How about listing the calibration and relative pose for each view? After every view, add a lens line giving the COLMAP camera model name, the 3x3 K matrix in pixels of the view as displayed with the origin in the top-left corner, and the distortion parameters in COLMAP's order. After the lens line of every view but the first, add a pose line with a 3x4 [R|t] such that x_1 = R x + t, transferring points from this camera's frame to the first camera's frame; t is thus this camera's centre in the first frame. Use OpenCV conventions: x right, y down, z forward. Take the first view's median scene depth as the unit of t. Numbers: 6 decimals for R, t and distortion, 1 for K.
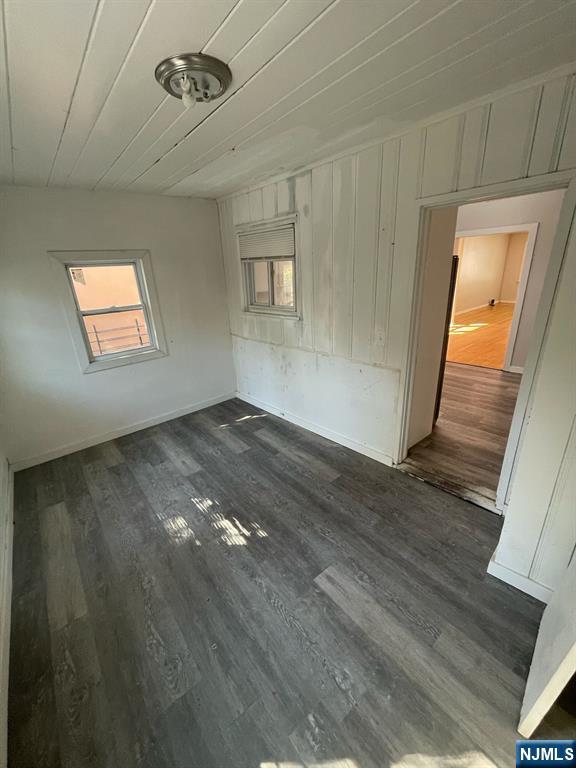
lens RADIAL K [[312.7, 0, 286.0], [0, 312.7, 385.6], [0, 0, 1]] dist [-0.004763, 0.000083]
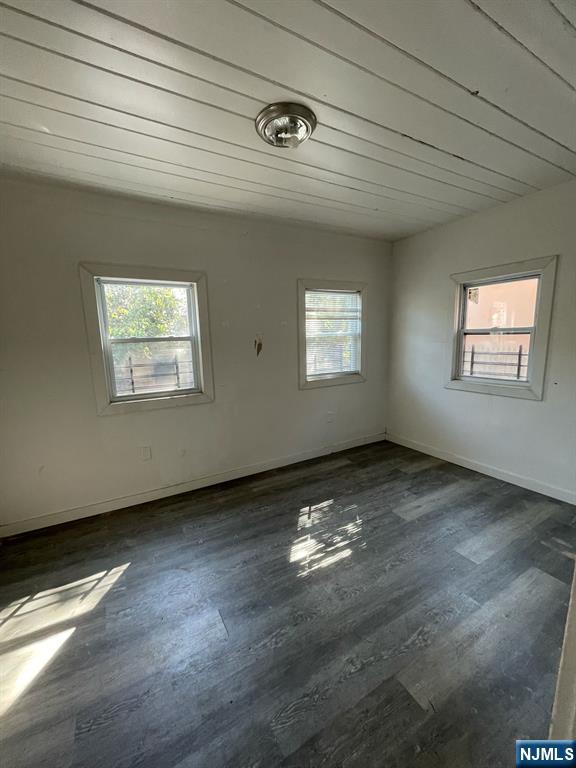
lens RADIAL K [[312.7, 0, 284.9], [0, 312.7, 382.7], [0, 0, 1]] dist [-0.004763, 0.000083]
pose [[-0.161016, 0.215290, -0.963184, 0.479245], [-0.308886, 0.915899, 0.256358, -0.168928], [0.937370, 0.338791, -0.080975, 0.626220]]
